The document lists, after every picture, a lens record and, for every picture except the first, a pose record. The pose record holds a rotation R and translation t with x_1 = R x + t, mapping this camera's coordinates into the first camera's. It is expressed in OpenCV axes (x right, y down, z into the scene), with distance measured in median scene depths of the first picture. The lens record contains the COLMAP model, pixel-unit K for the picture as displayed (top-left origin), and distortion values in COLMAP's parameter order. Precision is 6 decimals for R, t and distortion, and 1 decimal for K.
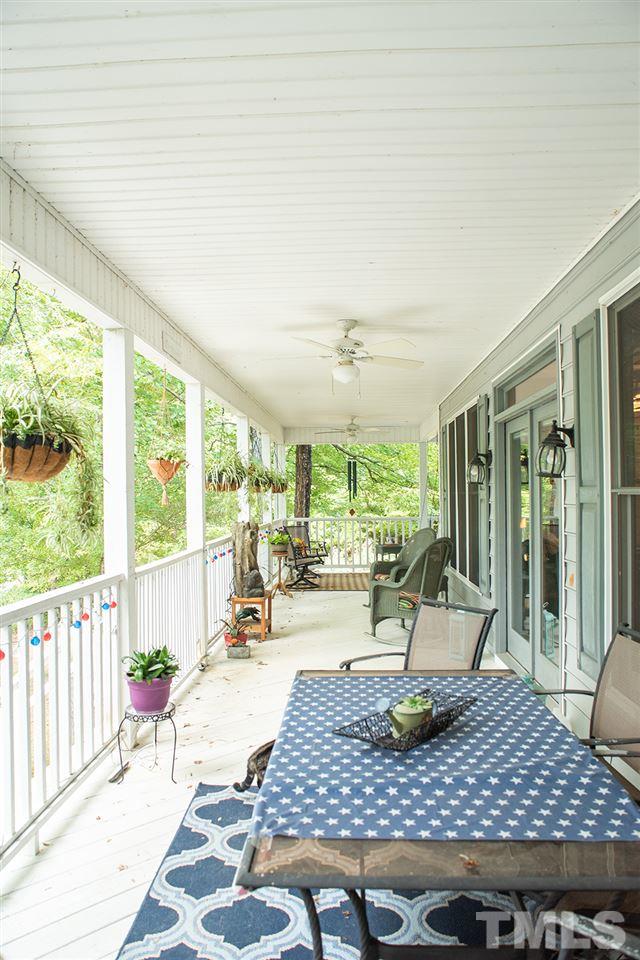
lens RADIAL K [[665.5, 0, 319.1], [0, 665.5, 478.9], [0, 0, 1]] dist [-0.071187, 0.033279]
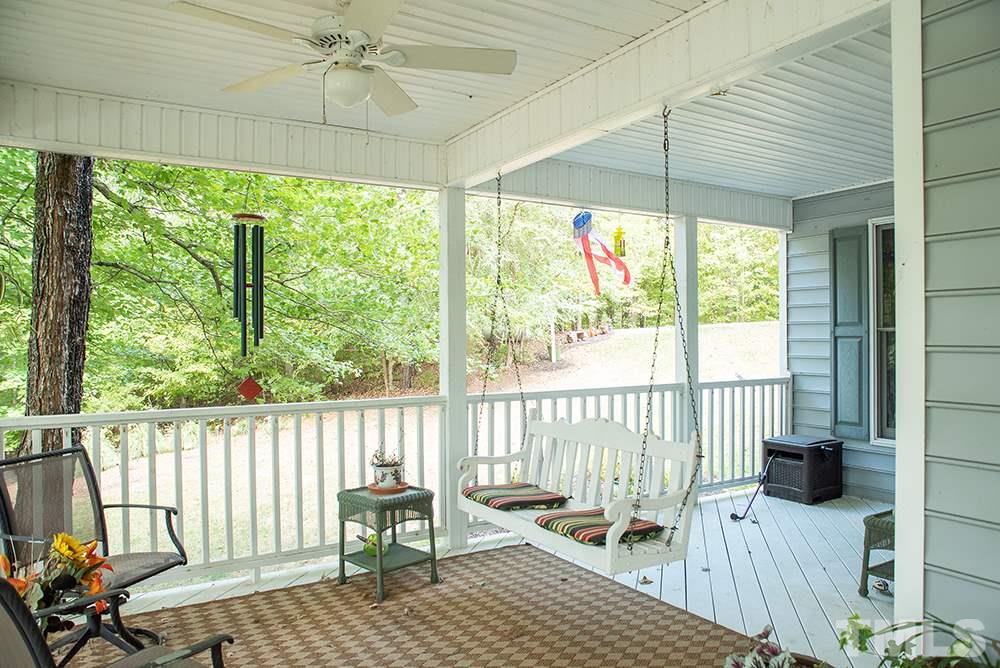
lens RADIAL K [[693.3, 0, 499.6], [0, 693.3, 334.1], [0, 0, 1]] dist [-0.071187, 0.033279]
pose [[0.830438, 0.003113, 0.557103, -0.205382], [-0.012025, 0.999852, 0.012338, 0.123692], [-0.556982, -0.016945, 0.830352, 4.500121]]
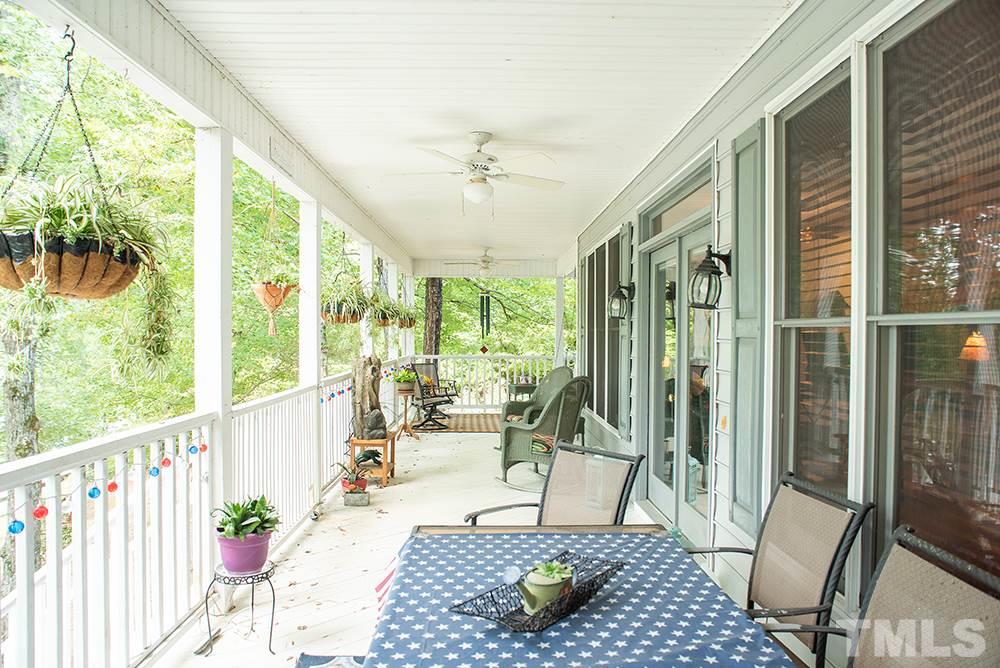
lens RADIAL K [[693.3, 0, 503.4], [0, 693.3, 337.2], [0, 0, 1]] dist [-0.071187, 0.033279]
pose [[0.996996, 0.014187, 0.076139, 0.008521], [-0.016503, 0.999418, 0.029867, 0.012815], [-0.075670, -0.031034, 0.996650, 0.084689]]
